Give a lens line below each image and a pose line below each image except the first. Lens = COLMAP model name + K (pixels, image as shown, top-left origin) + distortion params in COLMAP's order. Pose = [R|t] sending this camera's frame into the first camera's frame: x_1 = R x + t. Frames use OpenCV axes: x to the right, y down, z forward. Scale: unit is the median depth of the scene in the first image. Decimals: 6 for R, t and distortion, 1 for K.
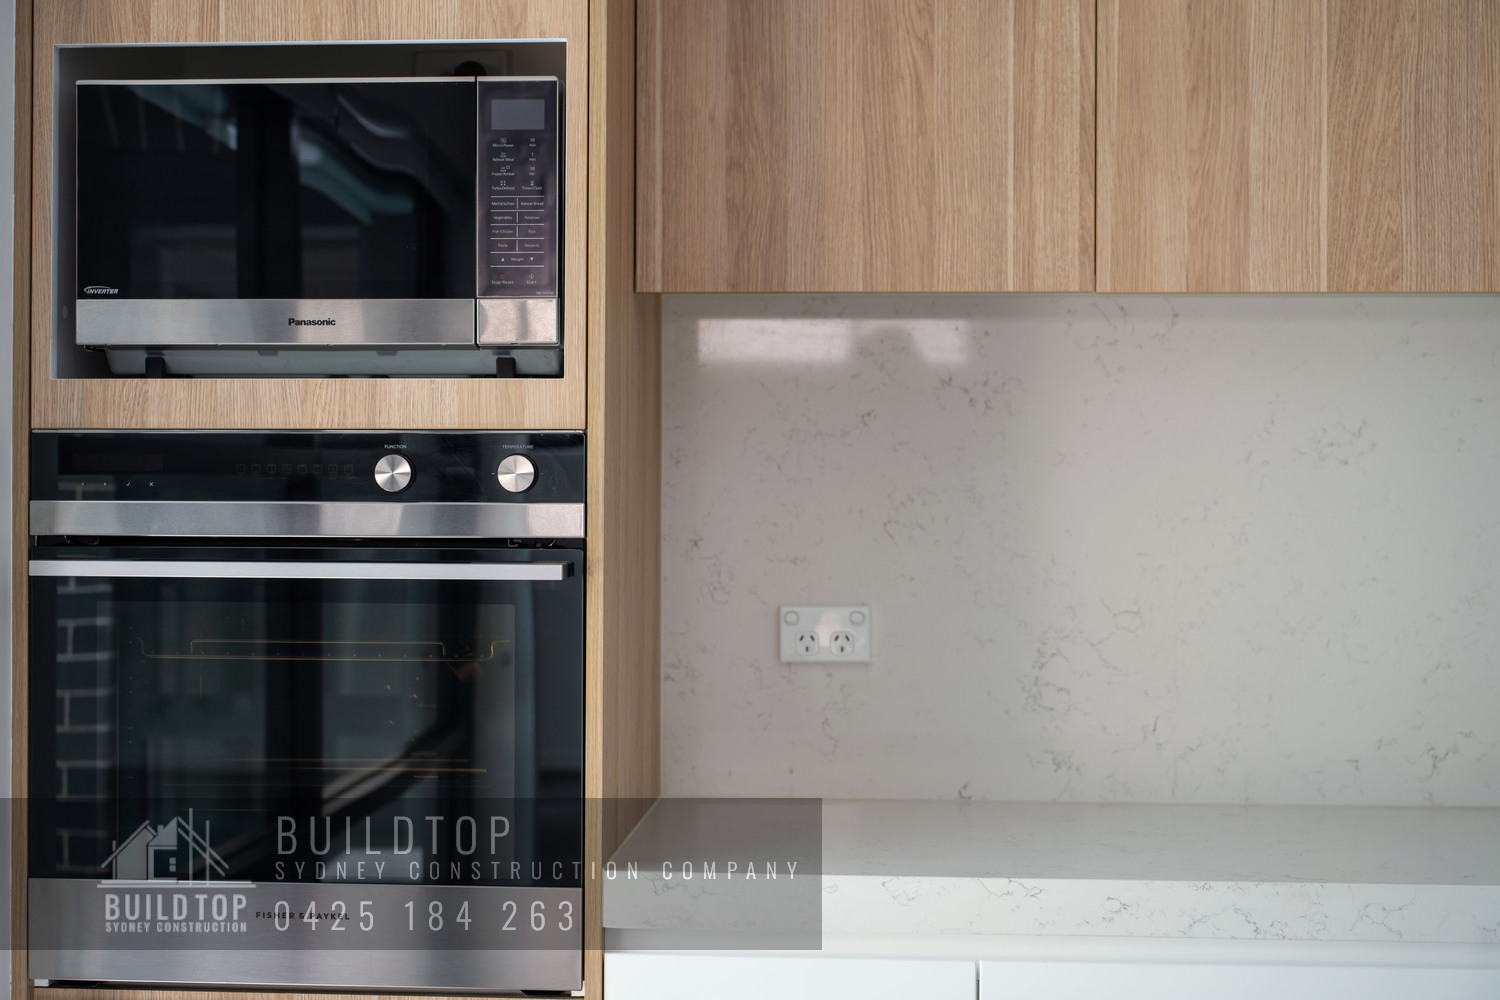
lens RADIAL K [[2241.8, 0, 750.0], [0, 2241.8, 500.0], [0, 0, 1]] dist [-0.025977, -0.063550]
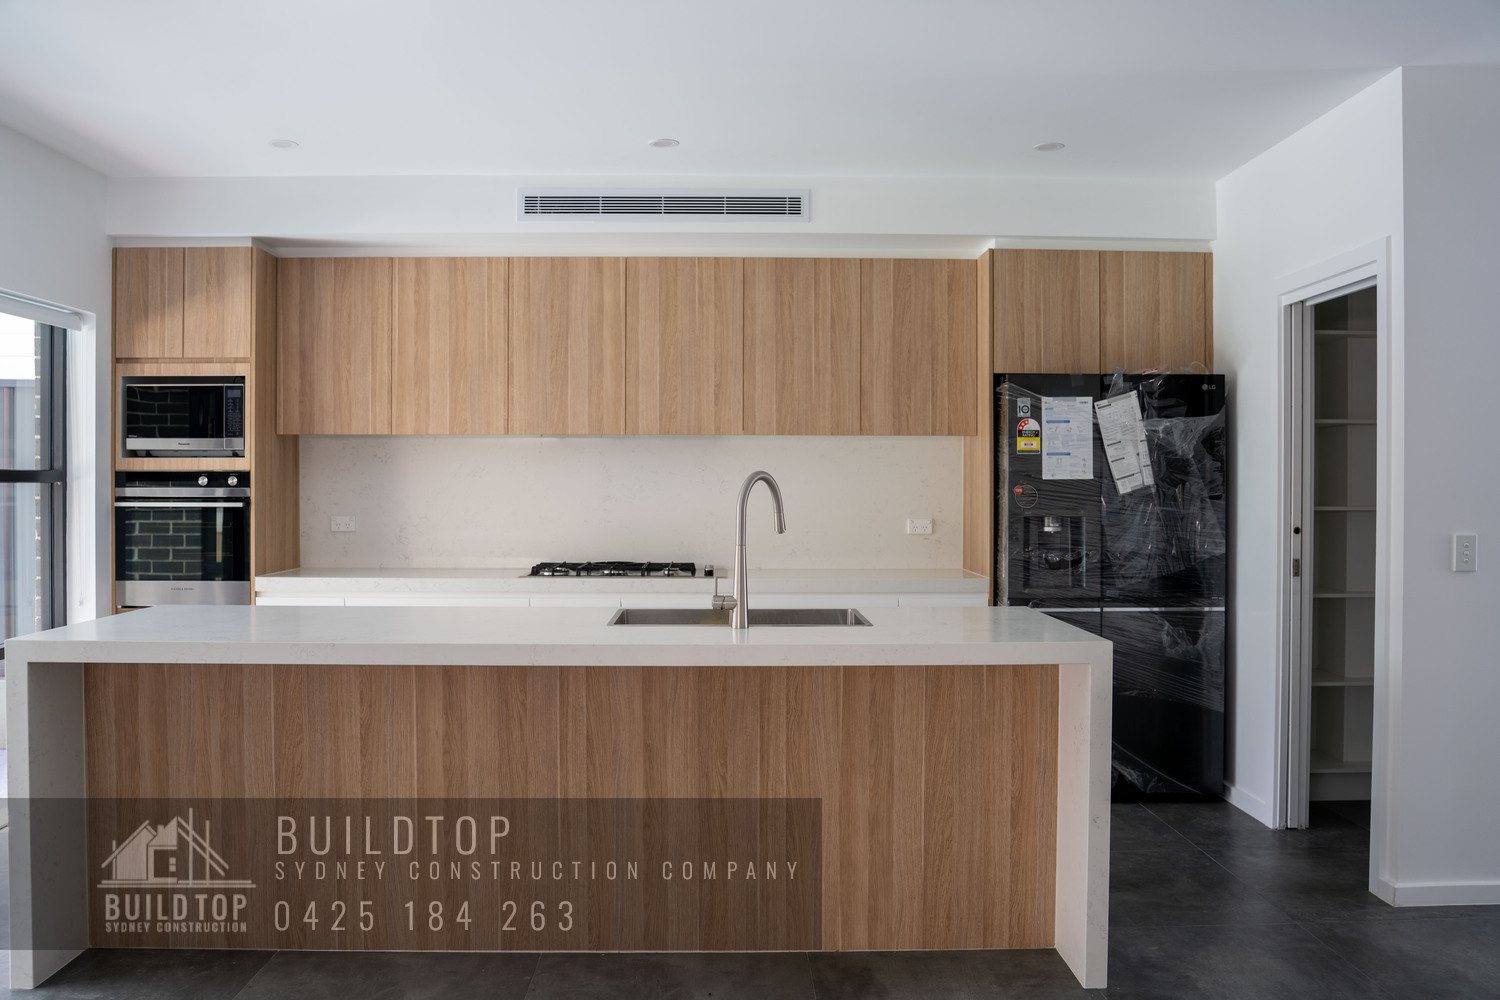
lens RADIAL K [[1205.2, 0, 750.0], [0, 1205.2, 500.0], [0, 0, 1]] dist [-0.110541, 0.088275]
pose [[0.995727, -0.002722, 0.092305, 0.602182], [0.001741, 0.999941, 0.010705, 0.001417], [-0.092329, -0.010499, 0.995673, -1.182022]]
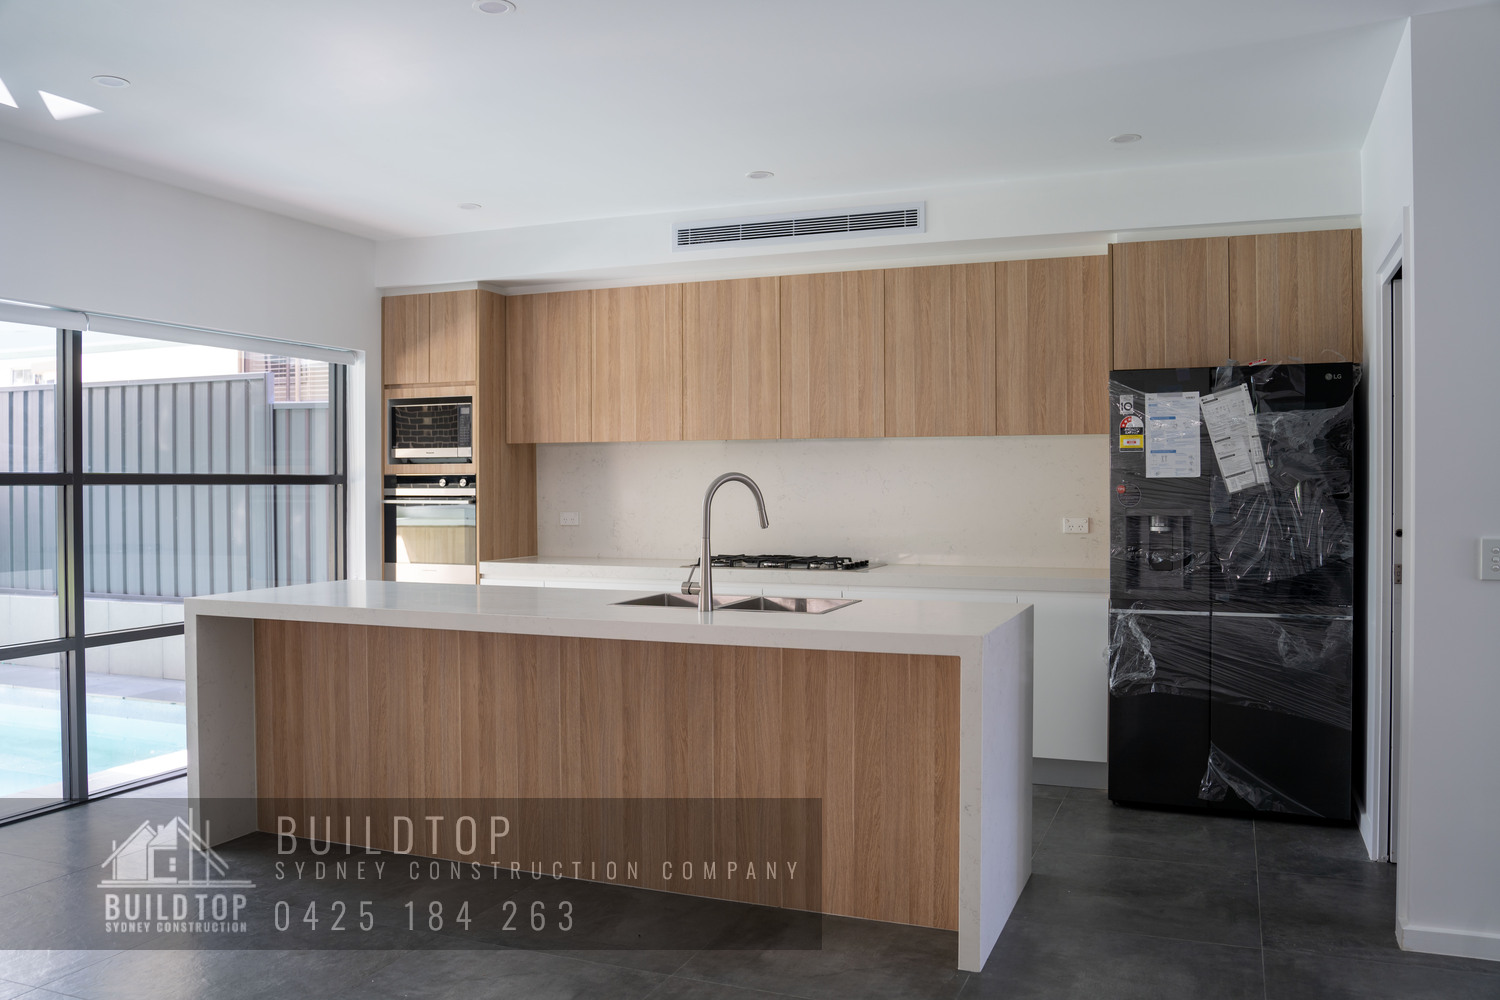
lens RADIAL K [[1205.2, 0, 750.0], [0, 1205.2, 500.0], [0, 0, 1]] dist [-0.110541, 0.088275]
pose [[0.952465, -0.001378, -0.304645, 1.241931], [0.004556, 0.999942, 0.009720, 0.003593], [0.304614, -0.010646, 0.952416, -1.279255]]
